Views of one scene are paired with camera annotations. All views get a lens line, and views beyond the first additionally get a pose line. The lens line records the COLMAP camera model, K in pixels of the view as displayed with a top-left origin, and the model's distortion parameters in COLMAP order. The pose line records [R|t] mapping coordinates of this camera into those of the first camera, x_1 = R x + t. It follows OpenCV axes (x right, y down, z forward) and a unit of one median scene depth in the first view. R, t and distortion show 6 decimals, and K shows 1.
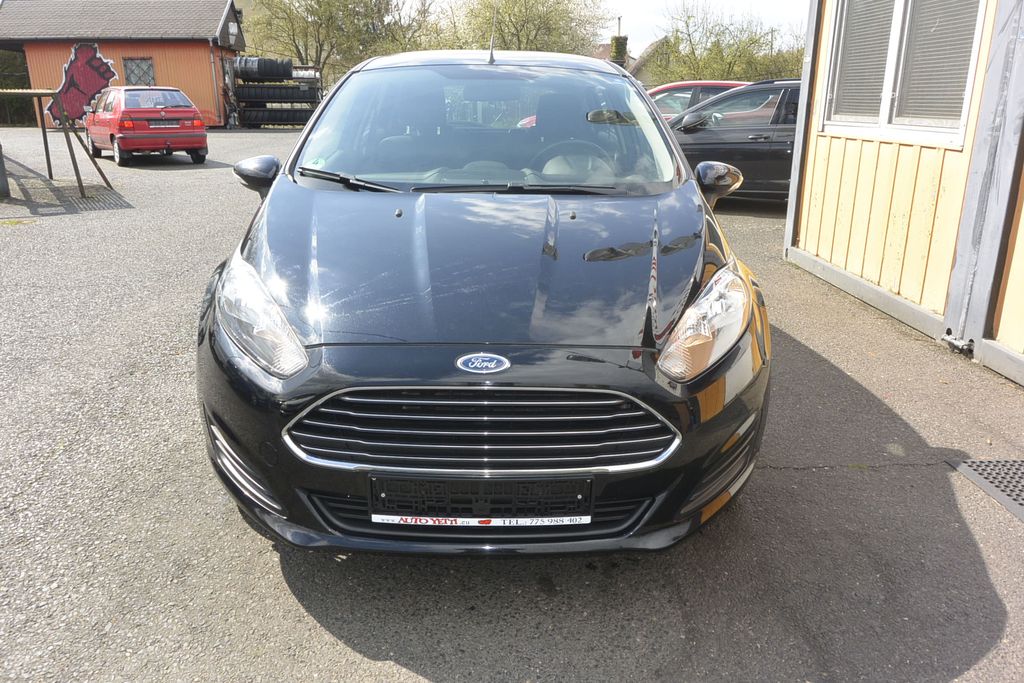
lens RADIAL K [[785.1, 0, 504.3], [0, 785.1, 337.4], [0, 0, 1]] dist [0.000762, 0.004529]
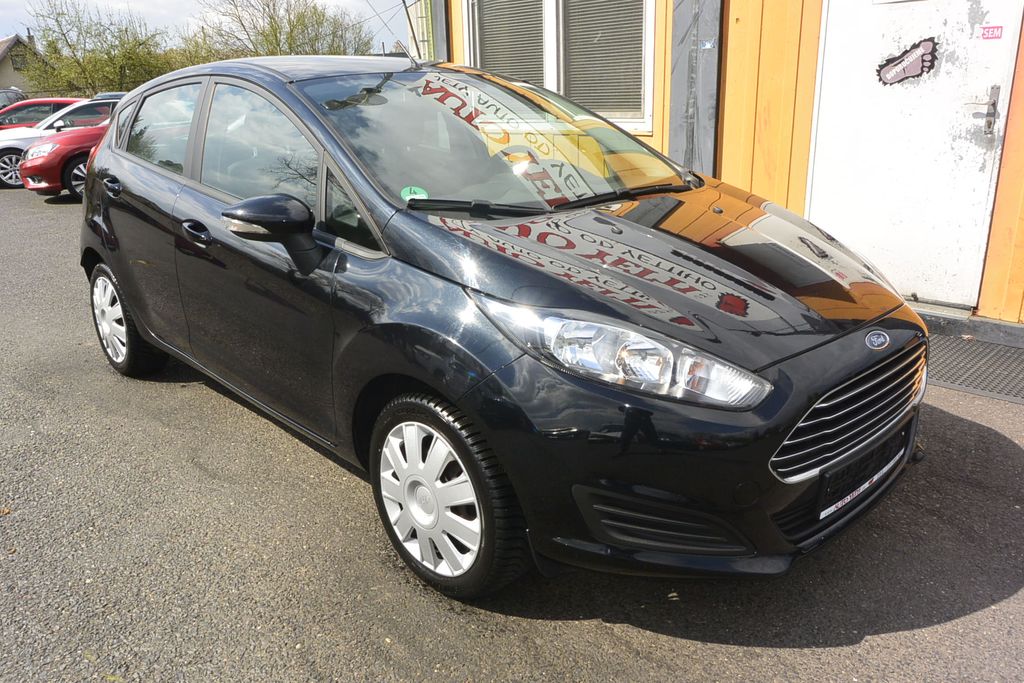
lens RADIAL K [[785.1, 0, 504.3], [0, 785.1, 337.4], [0, 0, 1]] dist [0.000762, 0.004529]
pose [[0.736928, -0.223628, 0.637909, -0.531250], [0.225160, 0.971008, 0.080290, -0.084353], [-0.637370, 0.084464, 0.765915, 0.228097]]
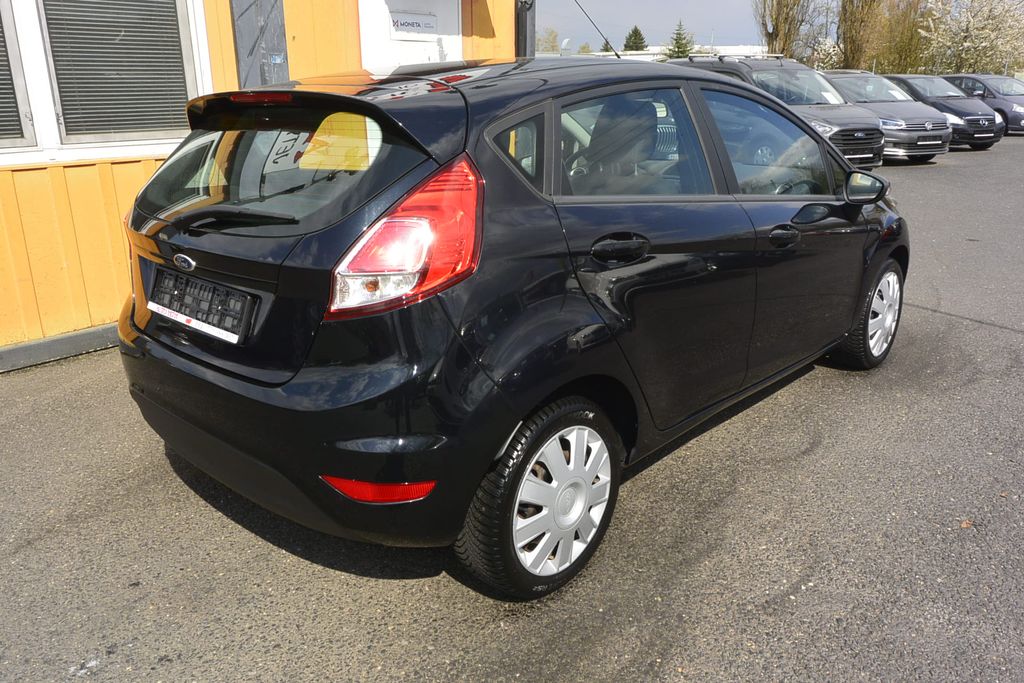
lens RADIAL K [[785.1, 0, 504.3], [0, 785.1, 337.4], [0, 0, 1]] dist [0.000762, 0.004529]
pose [[-0.717724, -0.213396, 0.662824, -0.579540], [0.206390, 0.843918, 0.495183, -0.546348], [-0.665039, 0.492204, -0.561657, 1.658421]]
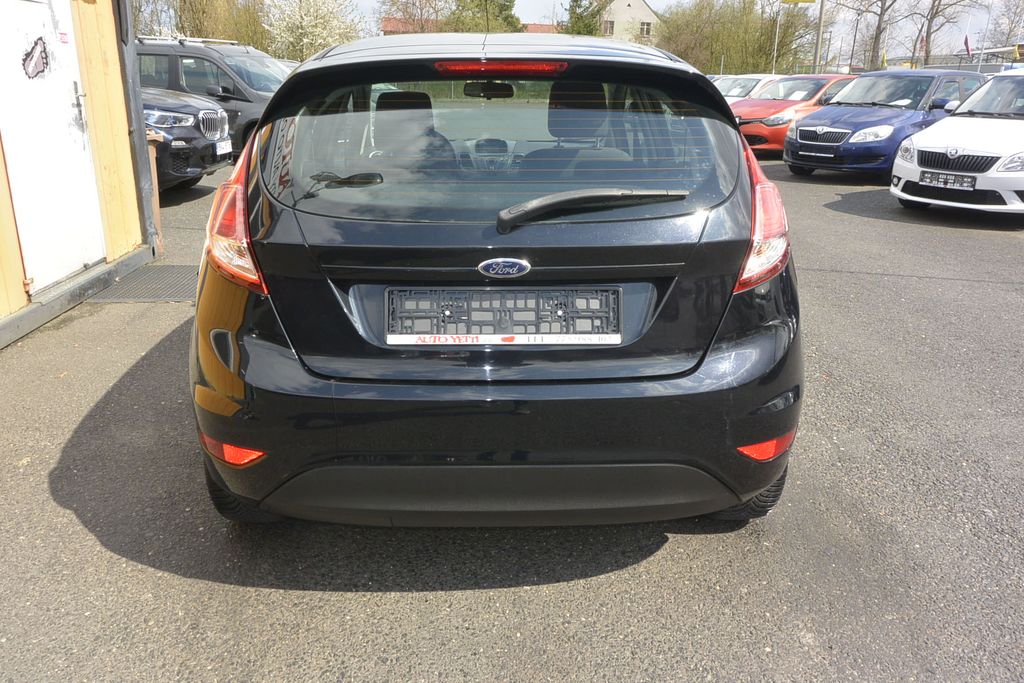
lens RADIAL K [[785.1, 0, 504.3], [0, 785.1, 337.4], [0, 0, 1]] dist [0.000762, 0.004529]
pose [[-0.999769, -0.013833, -0.016426, -0.018573], [-0.020785, 0.815622, 0.578212, -0.590866], [0.005399, 0.578420, -0.815721, 1.865173]]
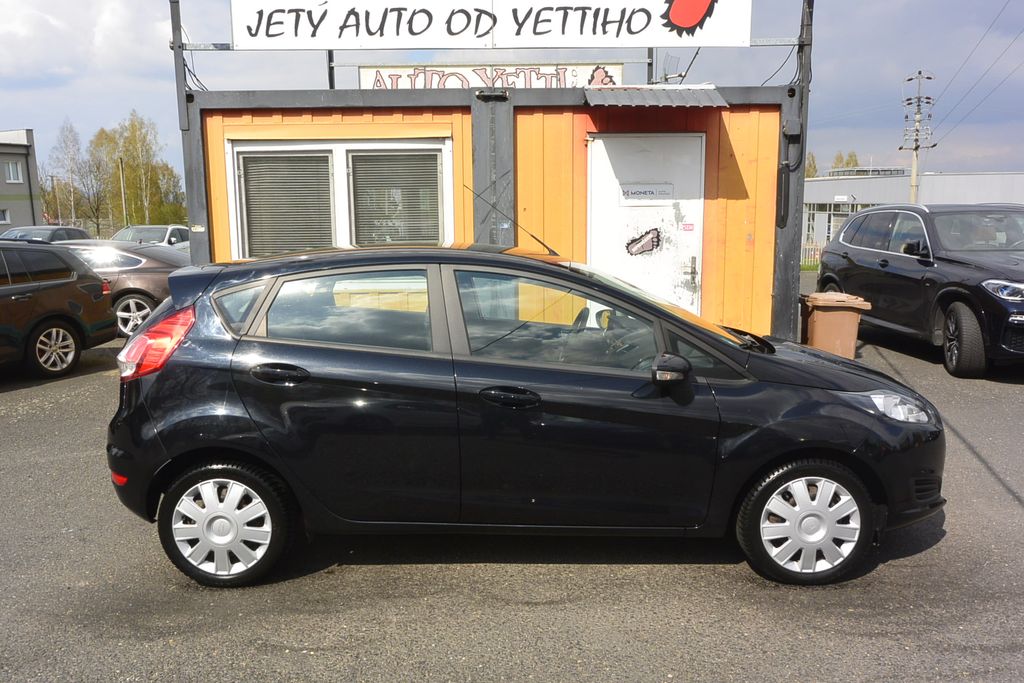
lens RADIAL K [[785.1, 0, 504.3], [0, 785.1, 337.4], [0, 0, 1]] dist [0.000762, 0.004529]
pose [[0.024151, -0.153378, 0.987872, -1.113663], [0.302005, 0.943112, 0.139045, -0.378704], [-0.953000, 0.294984, 0.069098, 0.912974]]
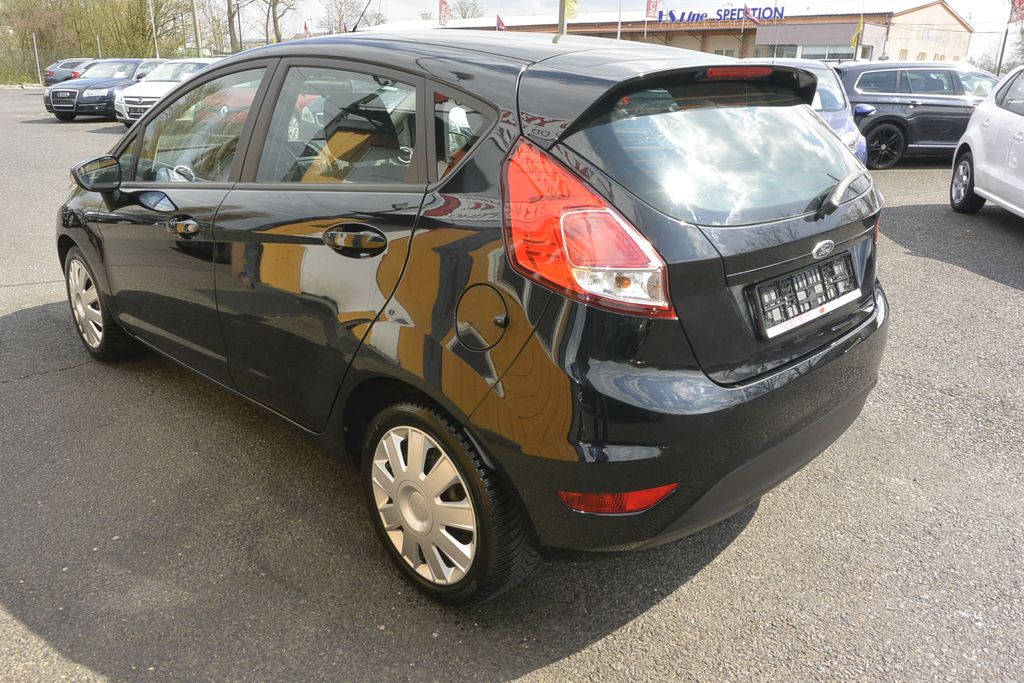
lens RADIAL K [[785.1, 0, 504.3], [0, 785.1, 337.4], [0, 0, 1]] dist [0.000762, 0.004529]
pose [[-0.725707, 0.212406, -0.654395, 0.490295], [-0.214291, 0.834054, 0.508363, -0.533319], [0.653780, 0.509154, -0.559762, 1.653723]]
